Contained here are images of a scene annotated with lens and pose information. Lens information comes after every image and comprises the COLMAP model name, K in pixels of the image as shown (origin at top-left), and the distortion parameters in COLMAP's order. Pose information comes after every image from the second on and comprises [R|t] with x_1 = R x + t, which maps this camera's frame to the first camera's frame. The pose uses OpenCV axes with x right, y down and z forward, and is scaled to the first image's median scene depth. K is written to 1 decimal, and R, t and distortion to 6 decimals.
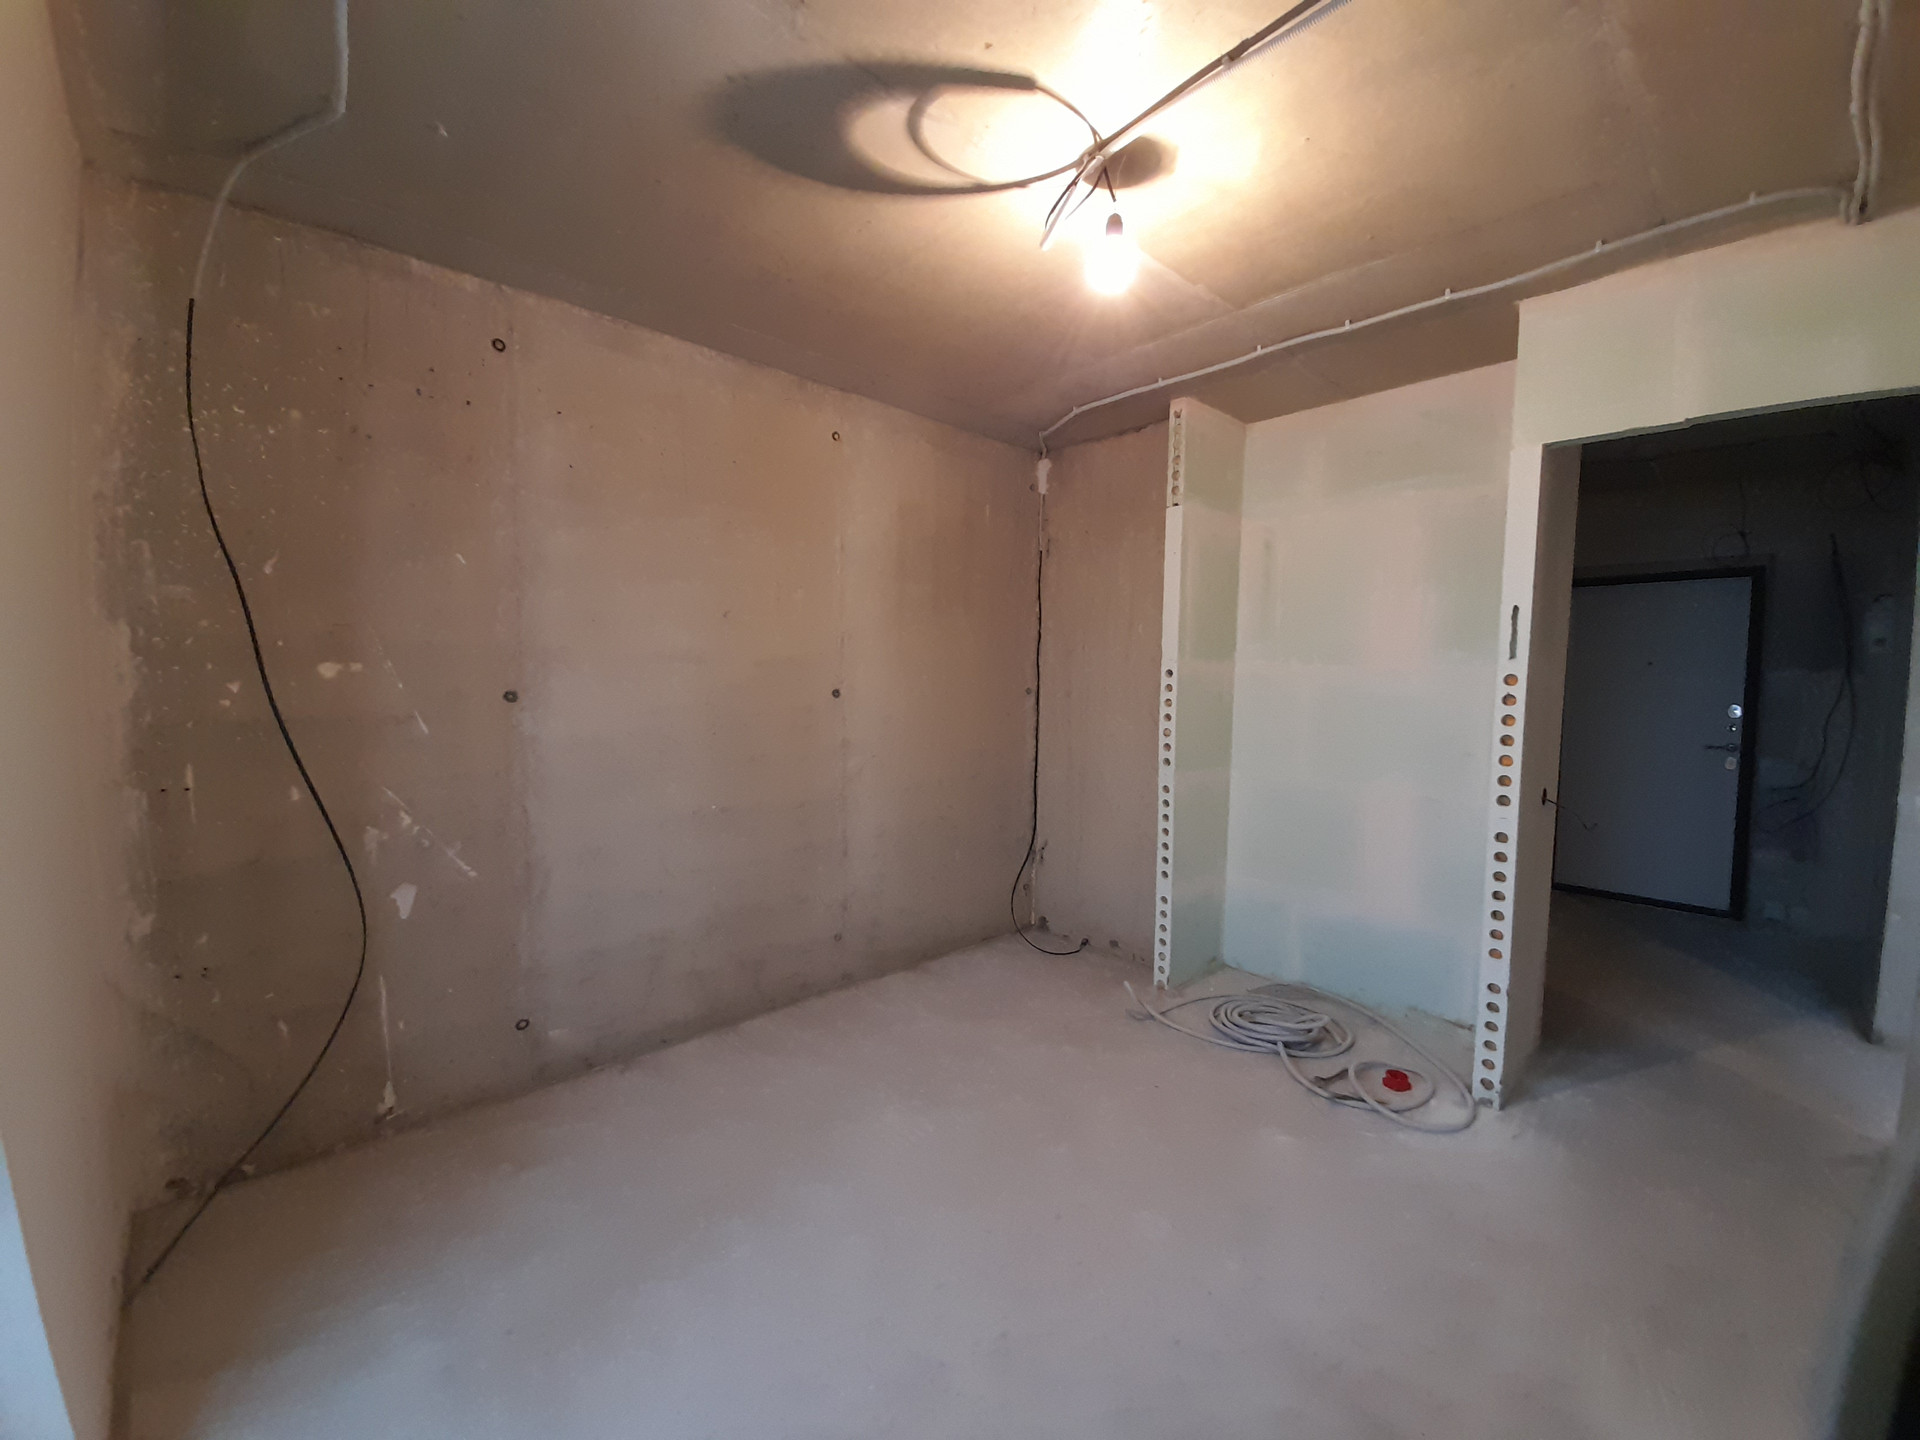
lens RADIAL K [[760.1, 0, 996.5], [0, 760.1, 718.5], [0, 0, 1]] dist [0.000047, -0.004597]
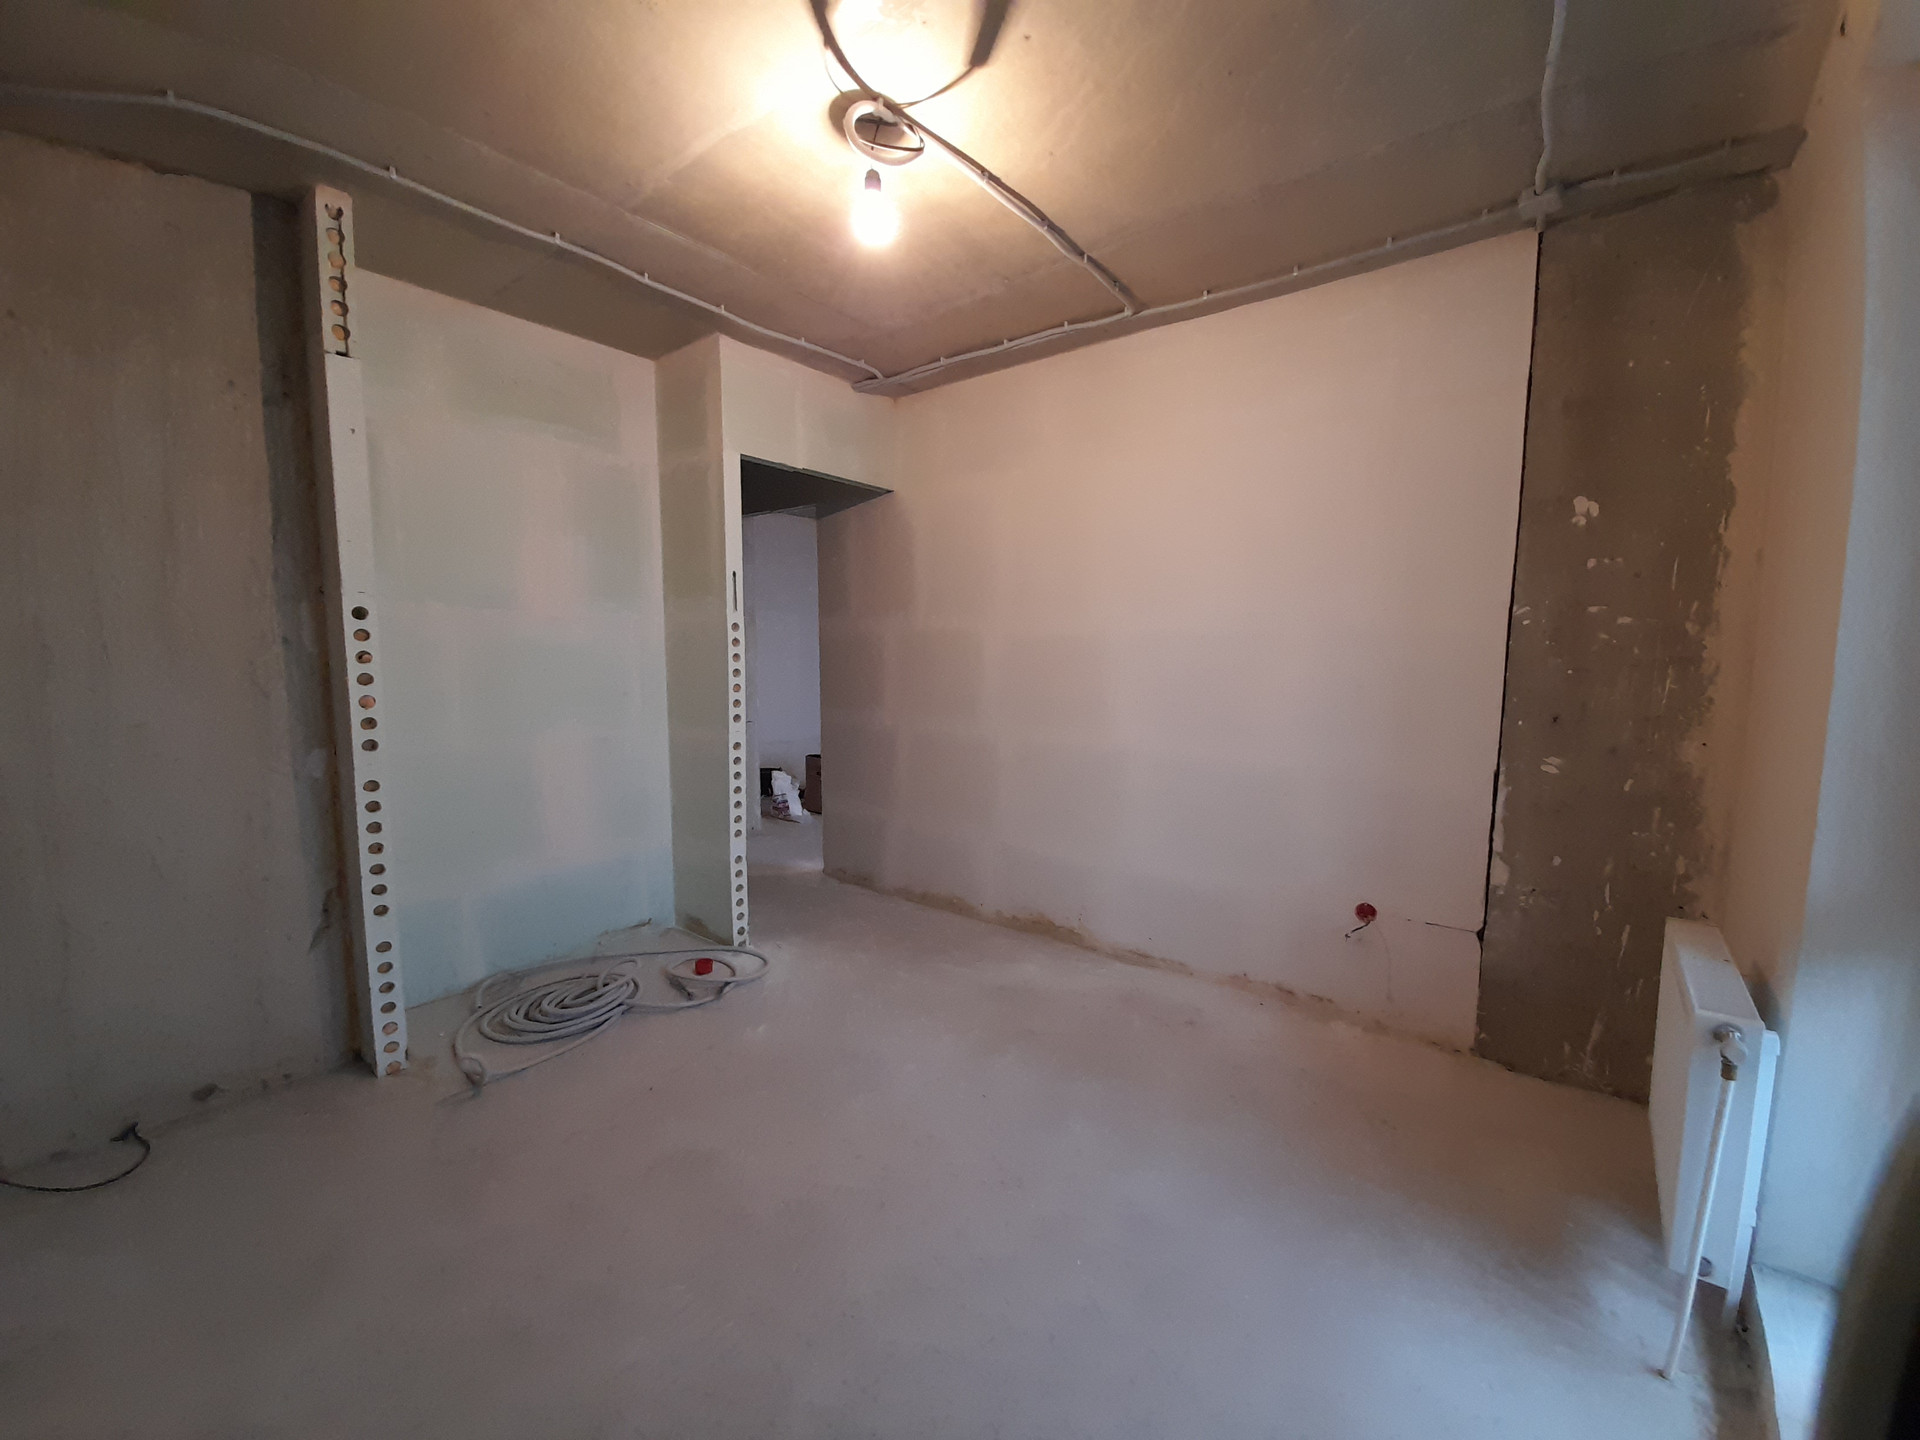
lens RADIAL K [[736.7, 0, 1004.7], [0, 736.7, 713.7], [0, 0, 1]] dist [-0.000131, -0.010520]
pose [[-0.161224, -0.125747, 0.978874, -0.695167], [0.039331, 0.990243, 0.133685, -0.055879], [-0.986134, 0.060053, -0.154705, 0.755806]]
